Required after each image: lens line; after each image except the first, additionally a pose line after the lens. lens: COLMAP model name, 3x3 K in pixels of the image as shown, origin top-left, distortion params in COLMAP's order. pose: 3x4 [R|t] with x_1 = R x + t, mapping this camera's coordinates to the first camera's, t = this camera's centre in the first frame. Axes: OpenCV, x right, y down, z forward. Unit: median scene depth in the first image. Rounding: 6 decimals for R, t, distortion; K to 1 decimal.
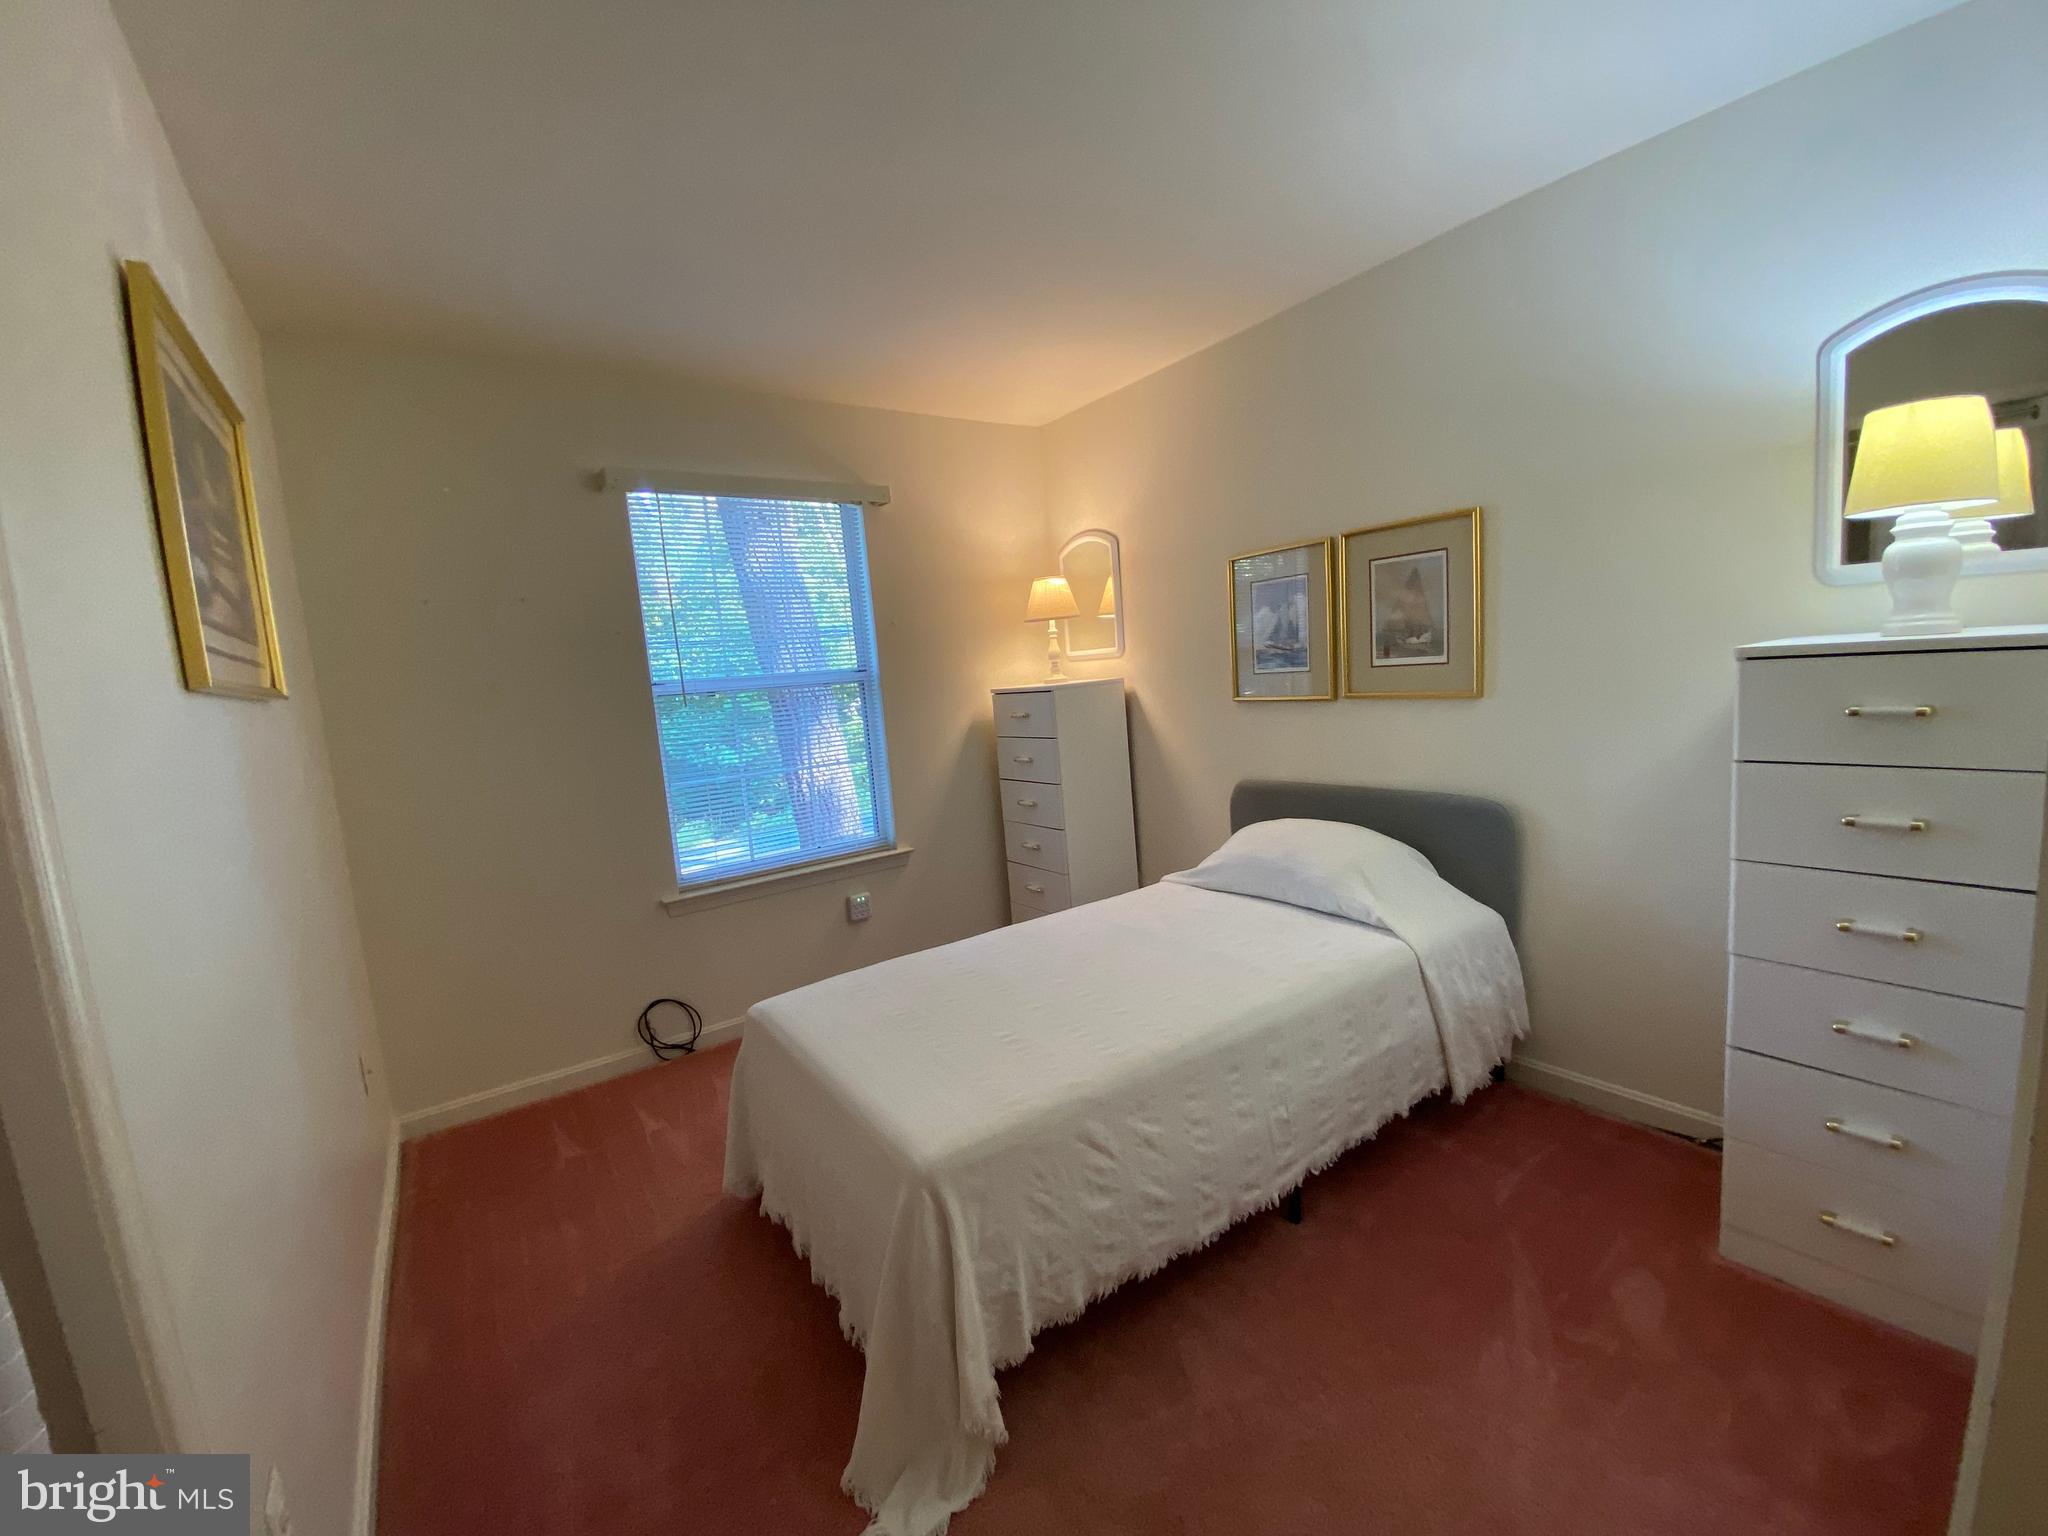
lens RADIAL K [[822.8, 0, 1016.3], [0, 822.8, 770.6], [0, 0, 1]] dist [0.039624, -0.027725]
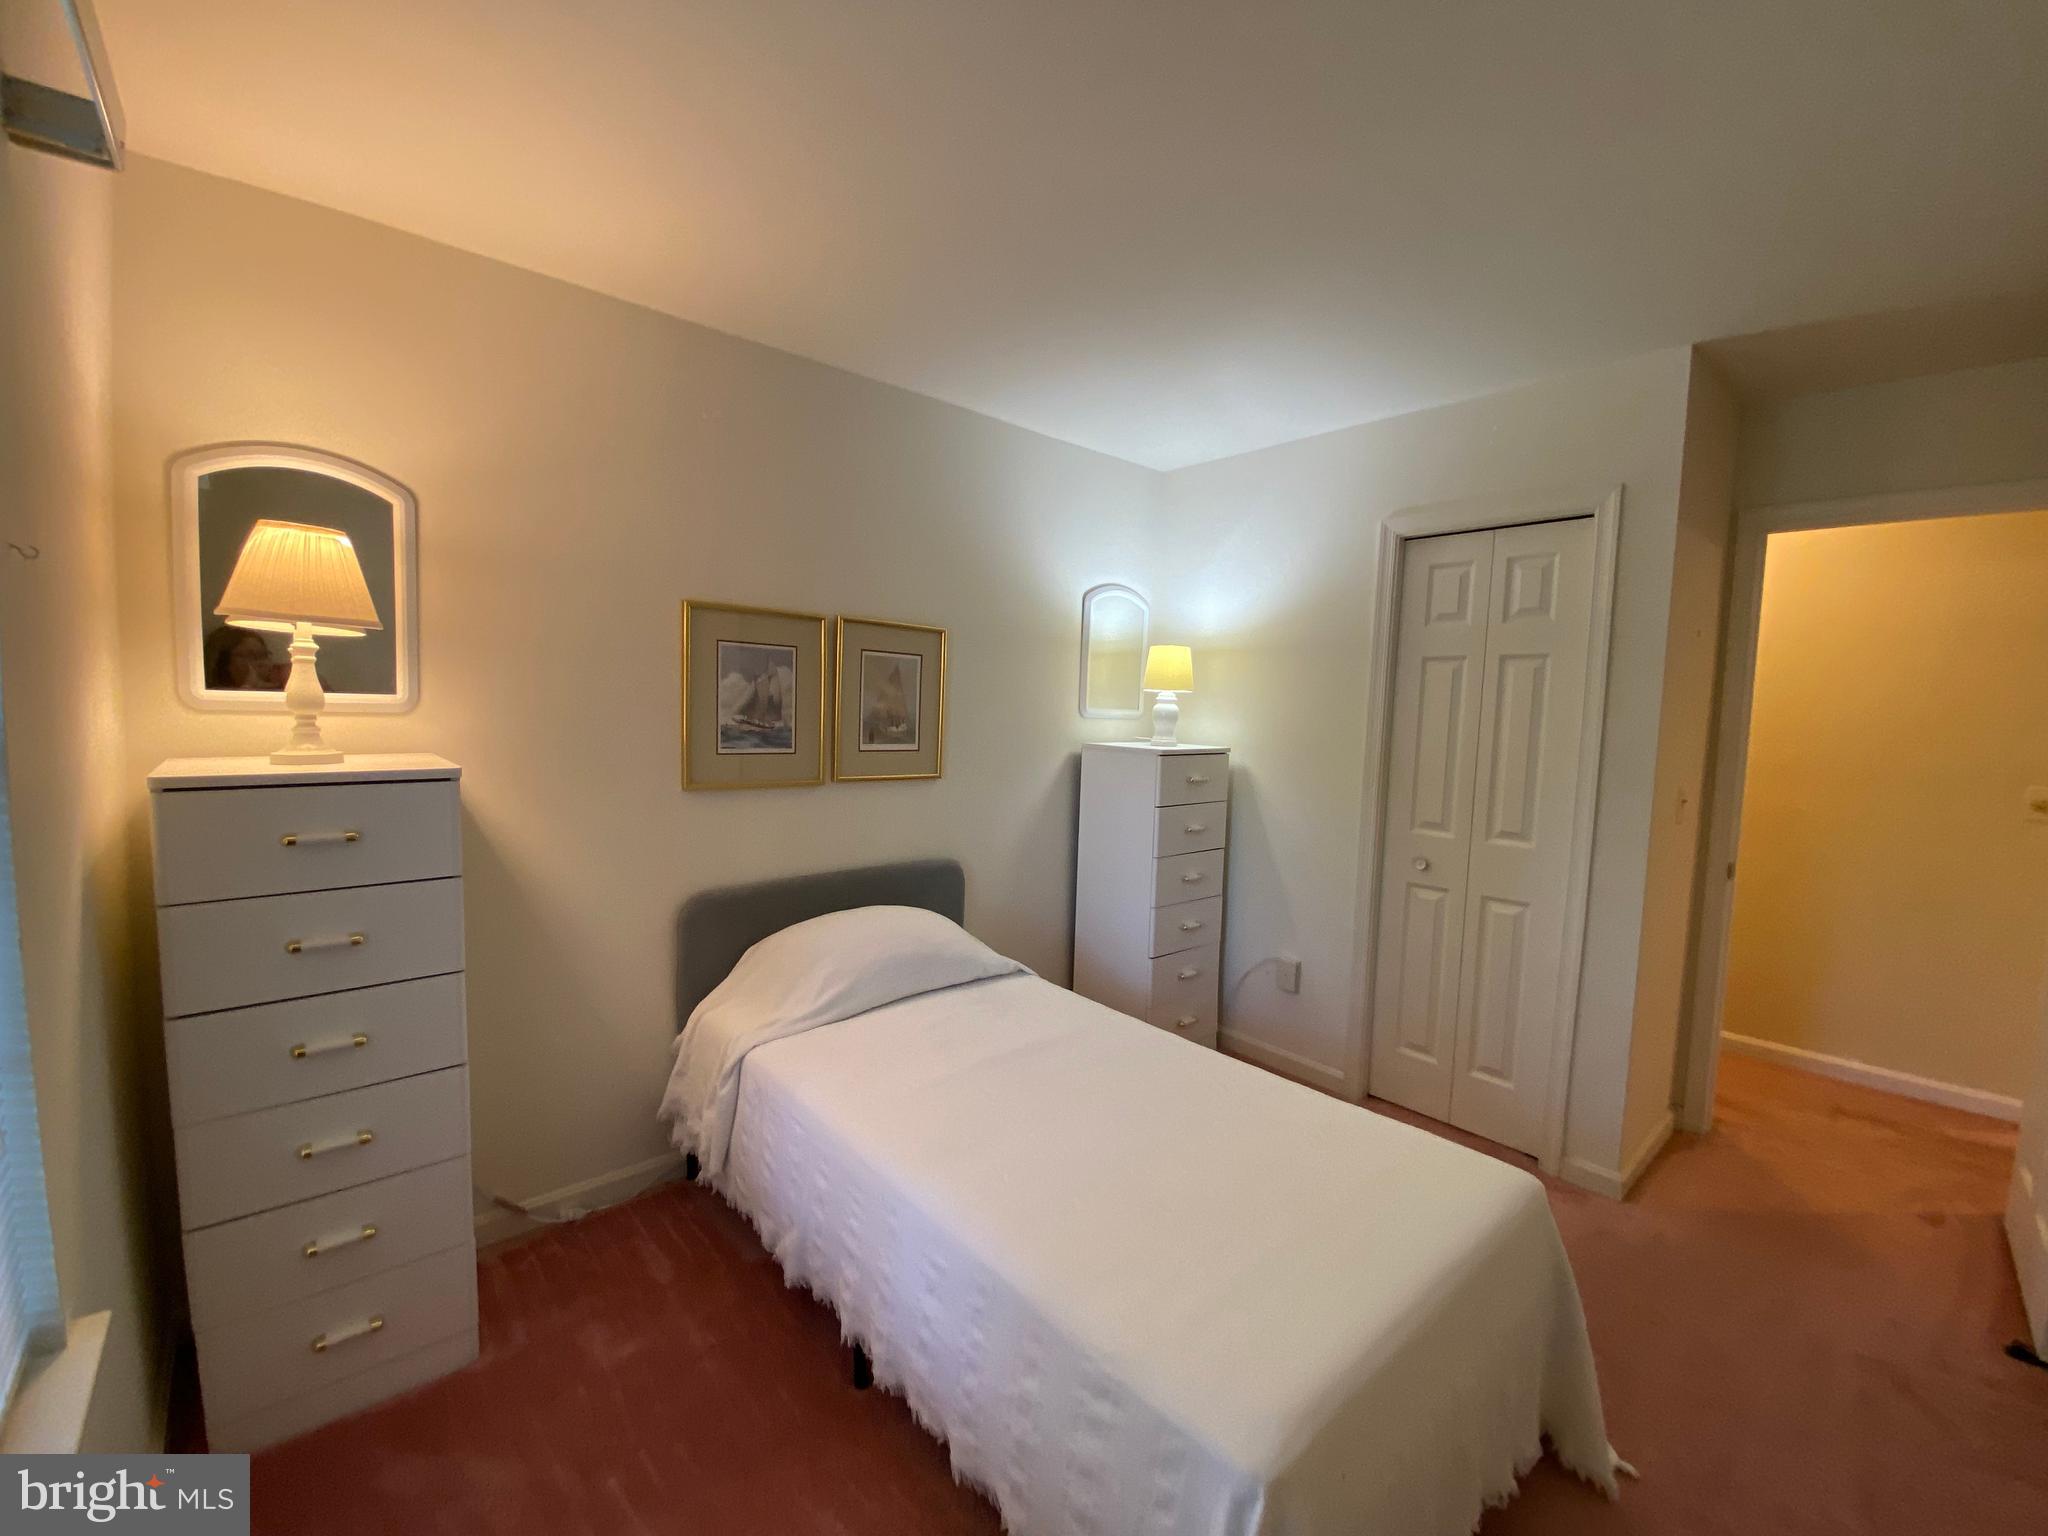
lens RADIAL K [[822.8, 0, 1016.3], [0, 822.8, 770.6], [0, 0, 1]] dist [0.039624, -0.027725]
pose [[-0.146966, 0.038678, 0.988385, -0.564598], [0.135651, 0.990582, -0.018594, -0.052751], [-0.979796, 0.131343, -0.150829, 0.902465]]
